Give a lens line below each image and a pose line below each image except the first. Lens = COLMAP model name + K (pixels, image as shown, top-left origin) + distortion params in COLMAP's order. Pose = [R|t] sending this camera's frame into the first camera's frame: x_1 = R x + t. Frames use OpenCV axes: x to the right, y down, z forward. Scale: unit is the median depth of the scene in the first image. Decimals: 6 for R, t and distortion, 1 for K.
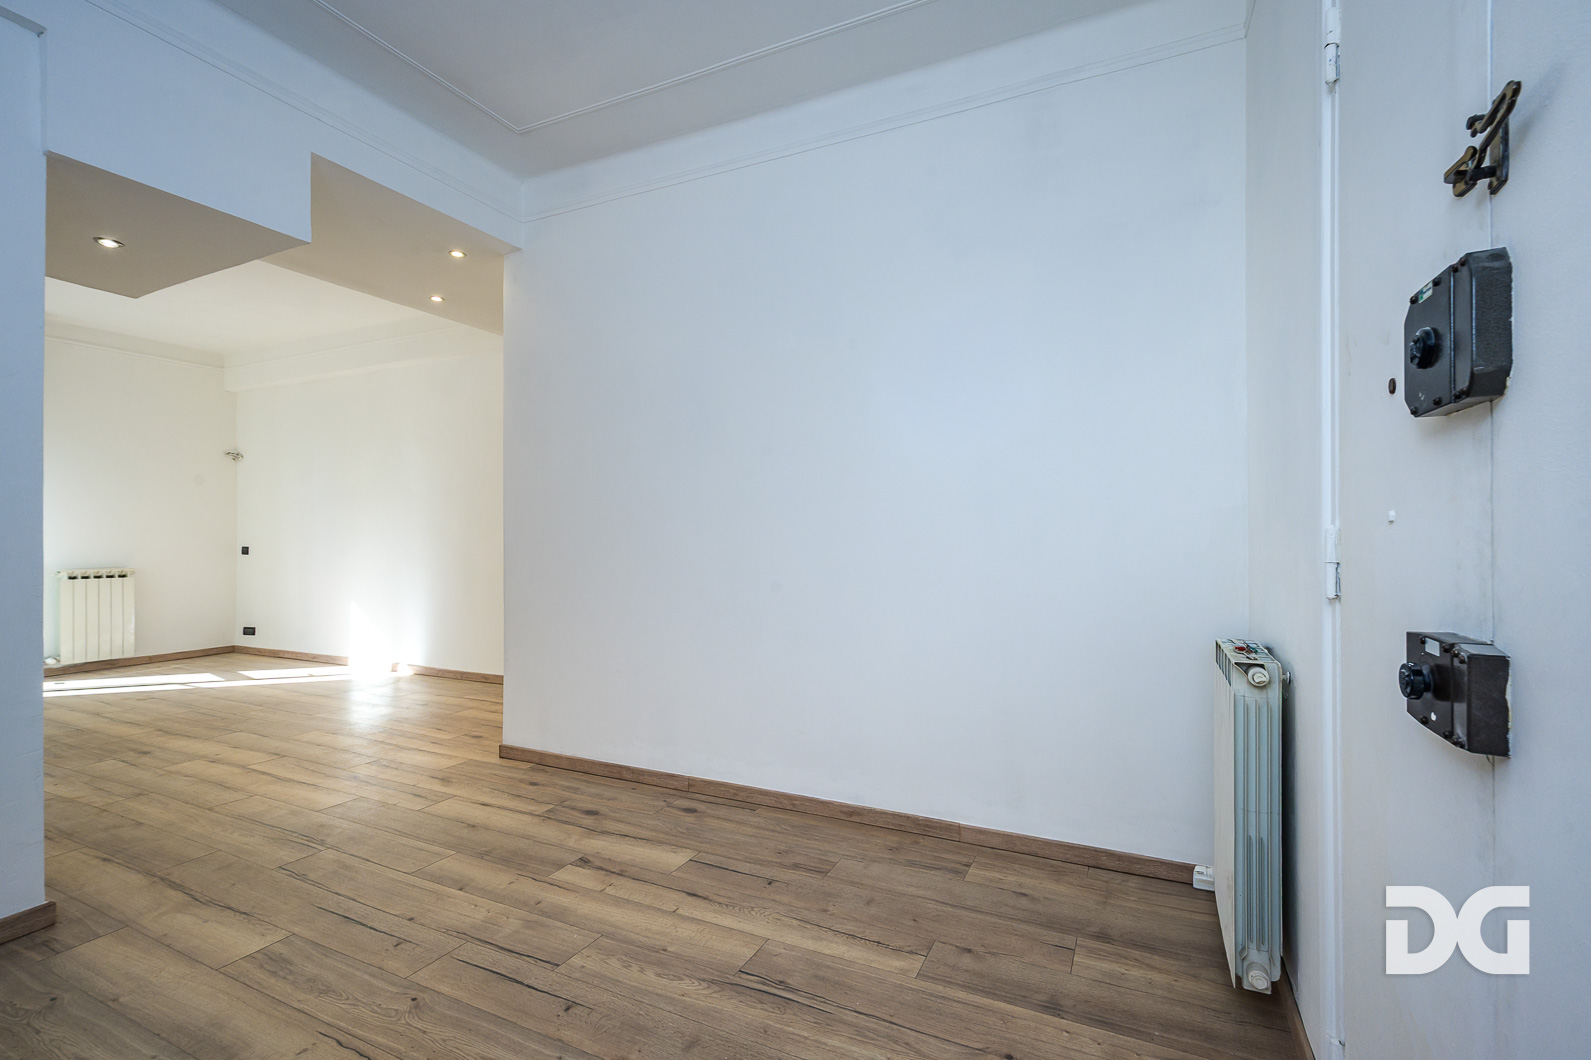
lens RADIAL K [[697.0, 0, 792.1], [0, 697.0, 537.4], [0, 0, 1]] dist [-0.006527, -0.000110]
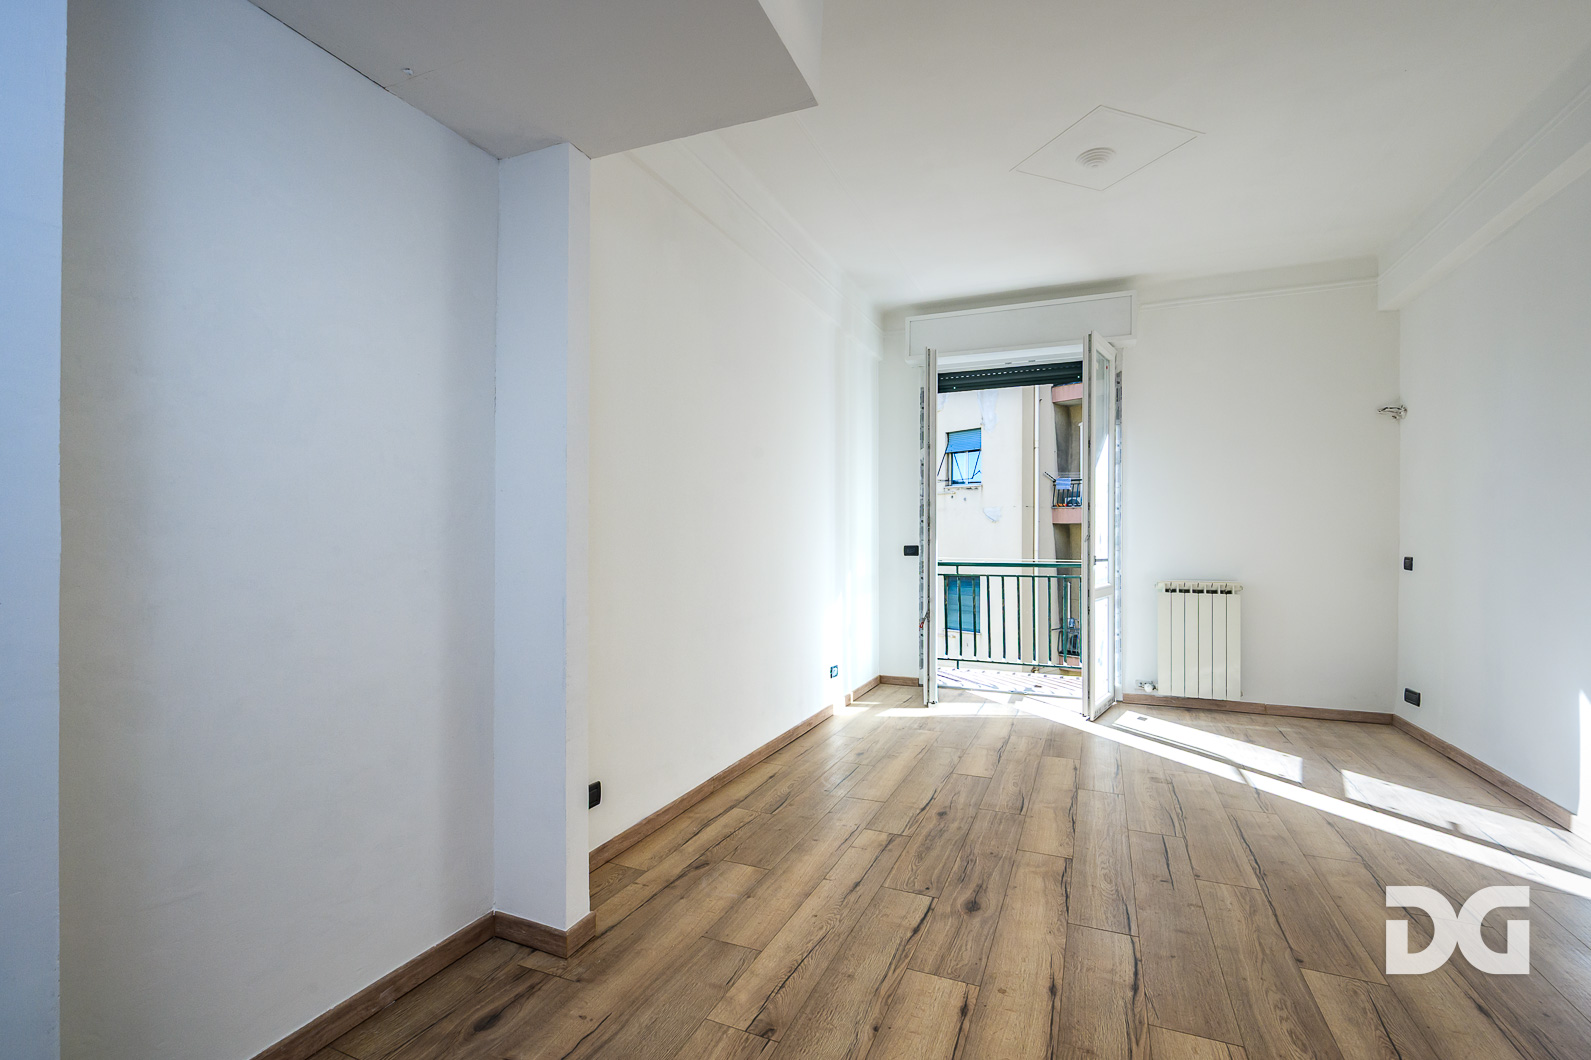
lens RADIAL K [[723.3, 0, 789.7], [0, 723.3, 537.2], [0, 0, 1]] dist [0.006010, 0.000629]
pose [[0.038090, 0.001054, -0.999274, -0.431597], [-0.004544, 0.999989, 0.000882, -0.006257], [0.999264, 0.004507, 0.038095, 1.099432]]
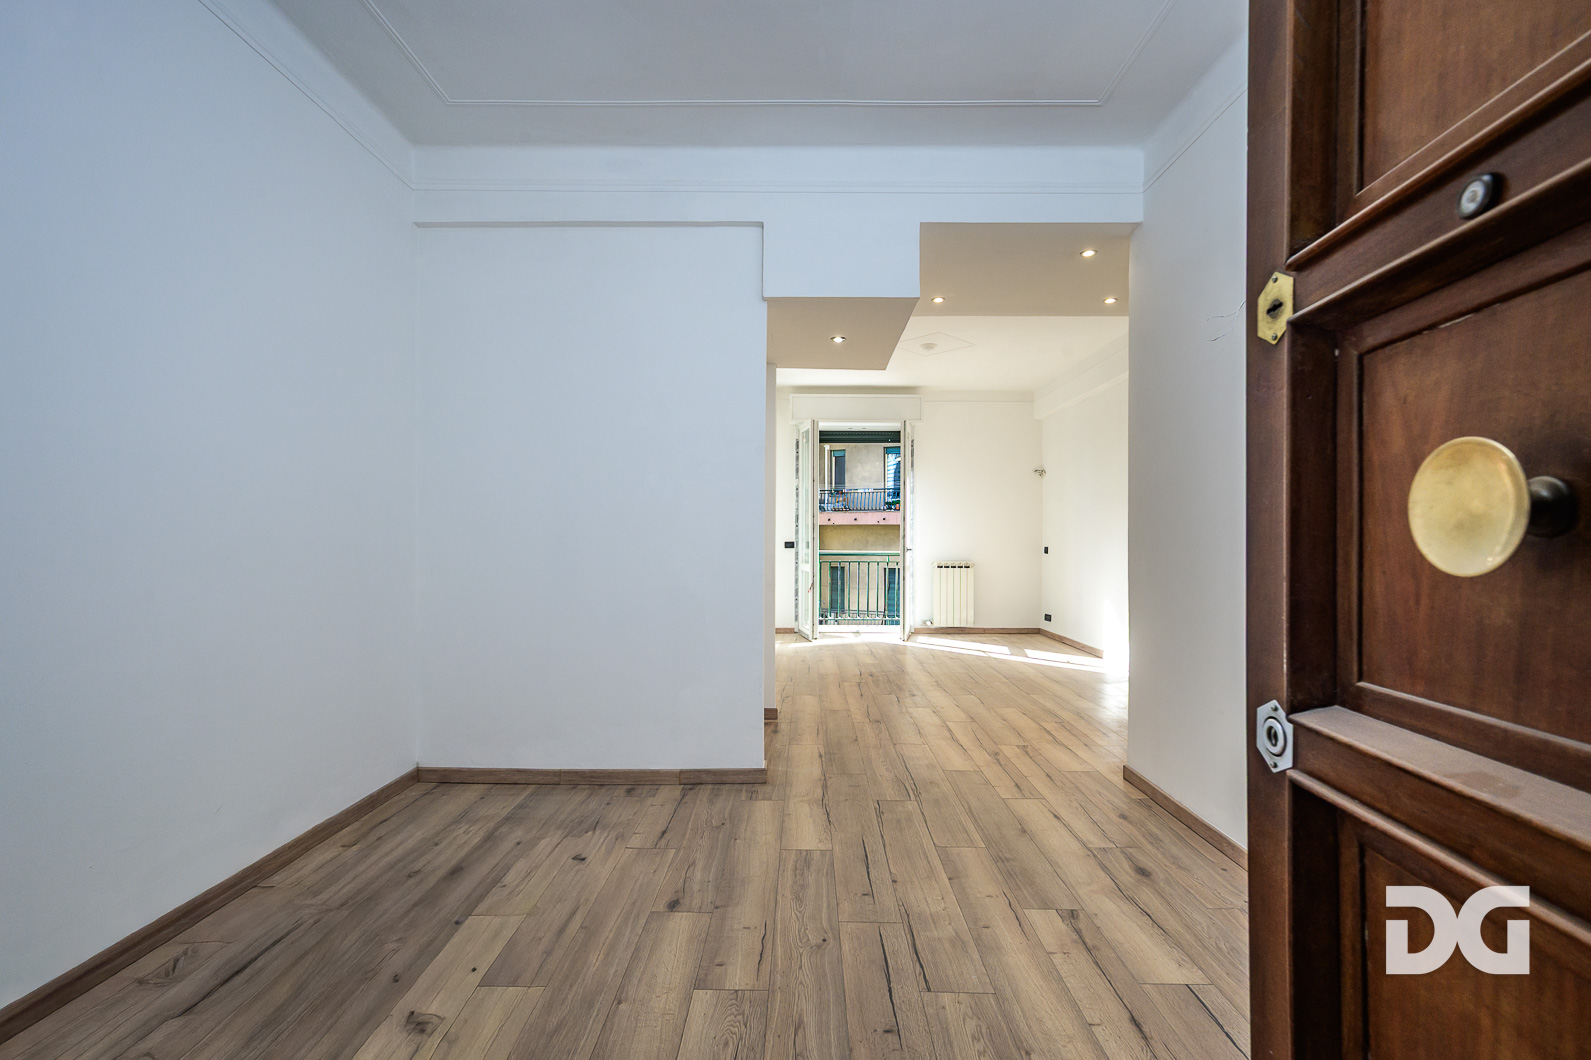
lens RADIAL K [[696.3, 0, 819.0], [0, 696.3, 531.2], [0, 0, 1]] dist [0.000368, 0.000041]
pose [[0.441140, -0.004574, -0.897427, 0.306444], [-0.006527, 0.999944, -0.008305, -0.003417], [0.897414, 0.009521, 0.441086, 0.293173]]
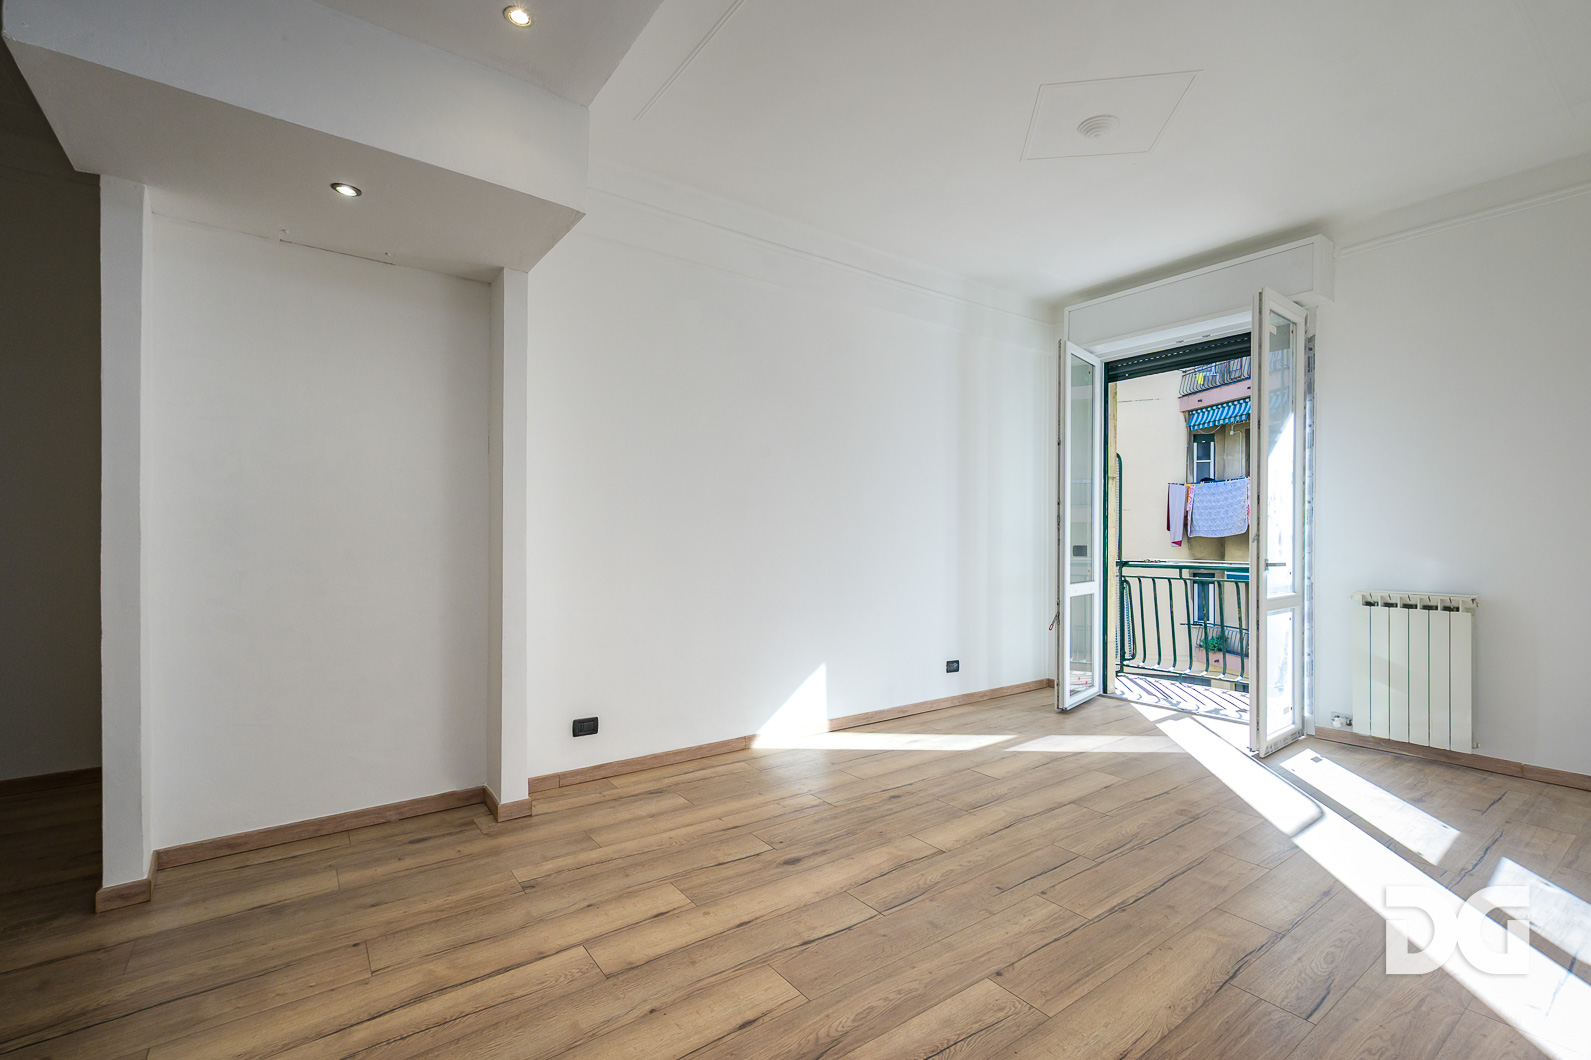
lens RADIAL K [[711.1, 0, 831.0], [0, 711.1, 539.8], [0, 0, 1]] dist [0.008548, 0.000247]
pose [[-0.453781, 0.004870, -0.891100, -0.450357], [-0.003356, 0.999969, 0.007174, -0.009588], [0.891107, 0.006246, -0.453751, 1.809233]]
